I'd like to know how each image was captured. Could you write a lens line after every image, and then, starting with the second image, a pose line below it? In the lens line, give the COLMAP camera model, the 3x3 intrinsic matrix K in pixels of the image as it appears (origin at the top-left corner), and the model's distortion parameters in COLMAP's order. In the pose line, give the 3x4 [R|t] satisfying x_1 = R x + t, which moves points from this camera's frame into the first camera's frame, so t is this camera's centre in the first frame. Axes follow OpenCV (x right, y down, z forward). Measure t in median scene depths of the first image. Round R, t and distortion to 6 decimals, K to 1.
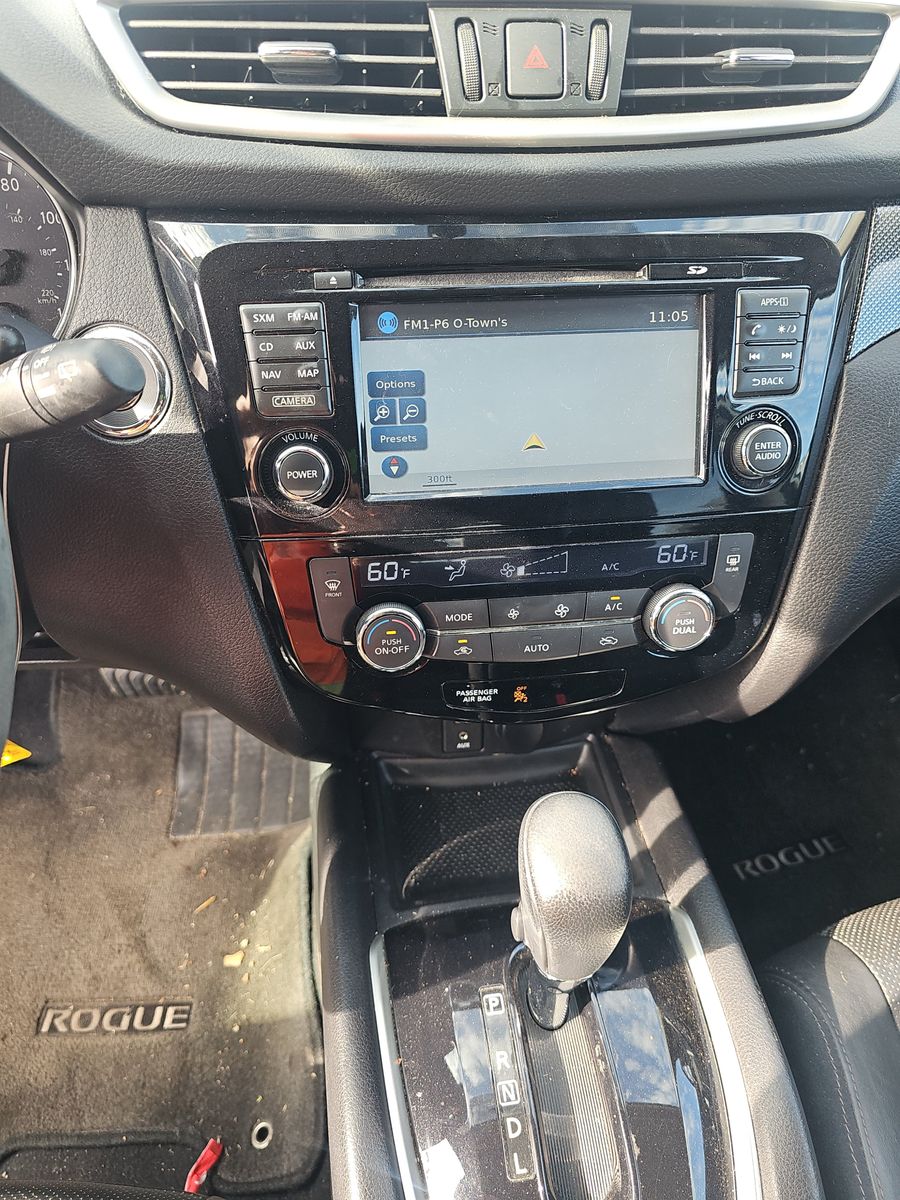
lens RADIAL K [[828.0, 0, 447.2], [0, 828.0, 619.5], [0, 0, 1]] dist [0.036186, -0.039433]
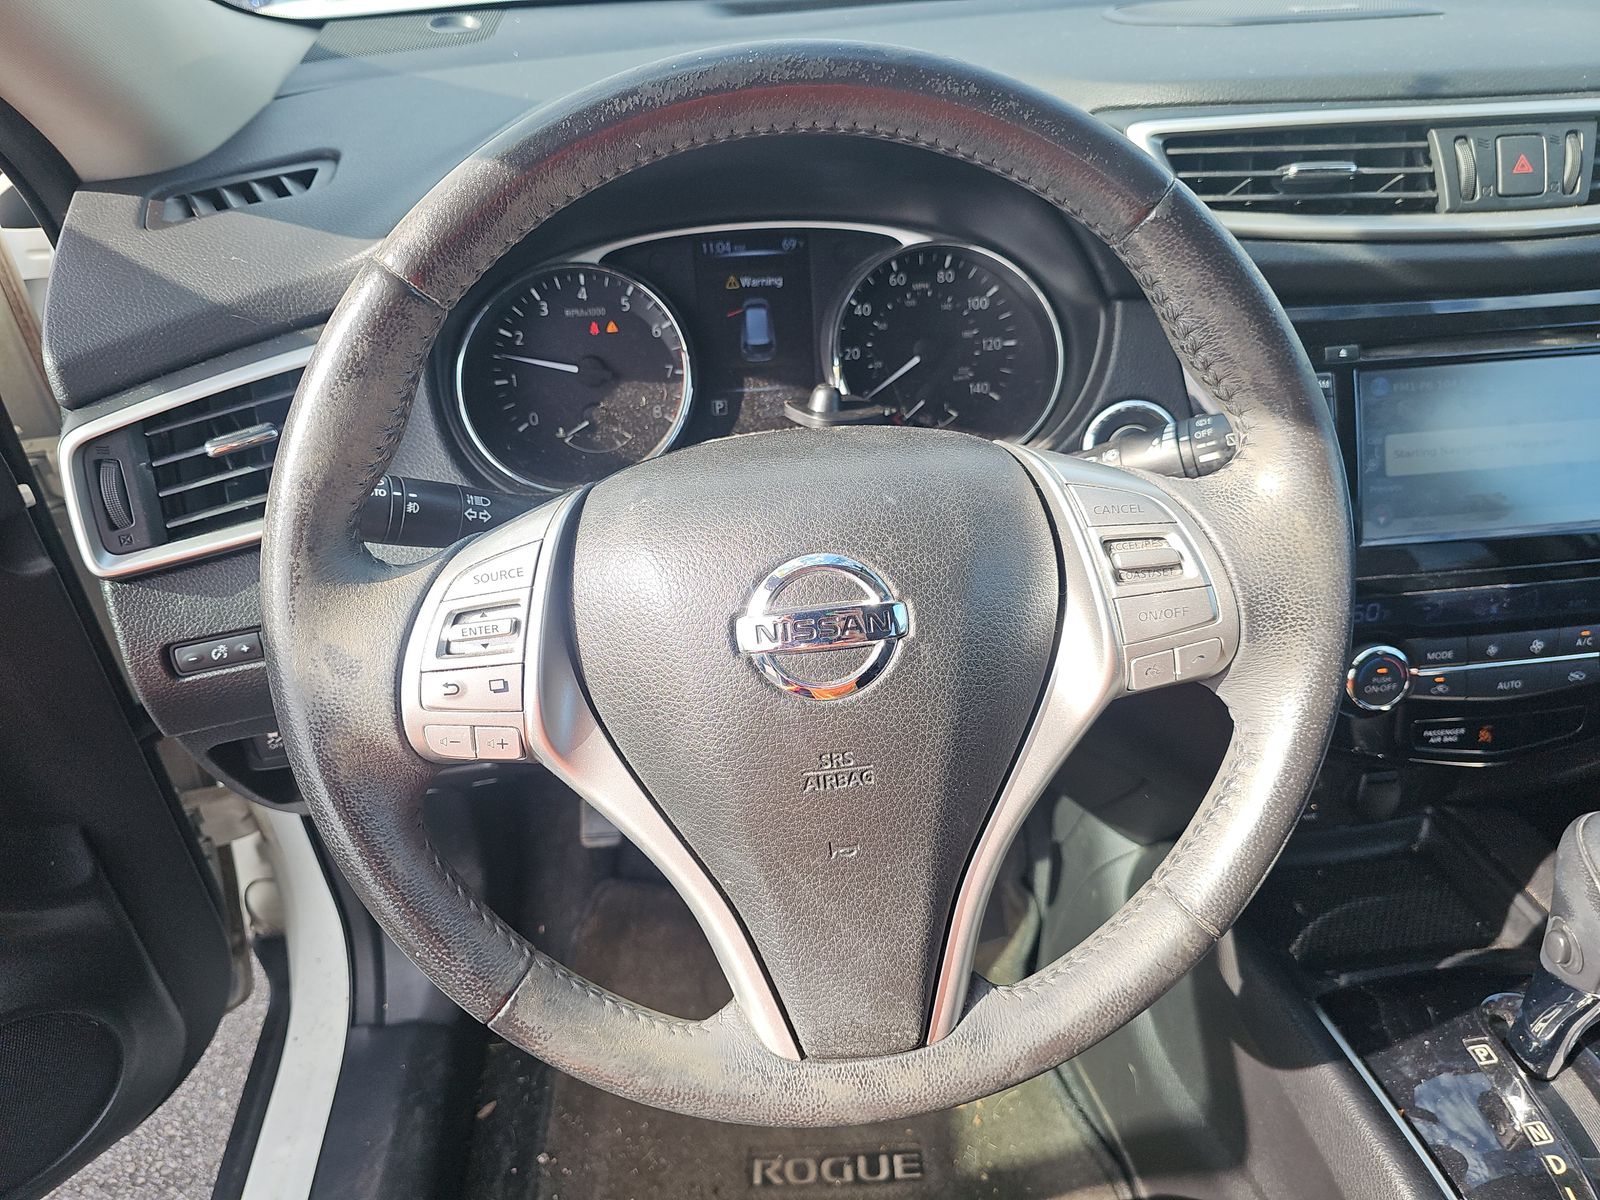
lens RADIAL K [[1104.1, 0, 789.7], [0, 1104.1, 606.0], [0, 0, 1]] dist [0.036186, -0.039433]
pose [[0.998689, -0.031754, -0.040155, -0.703863], [0.026245, 0.991038, -0.130980, 0.092354], [0.043954, 0.129755, 0.990571, -0.403935]]
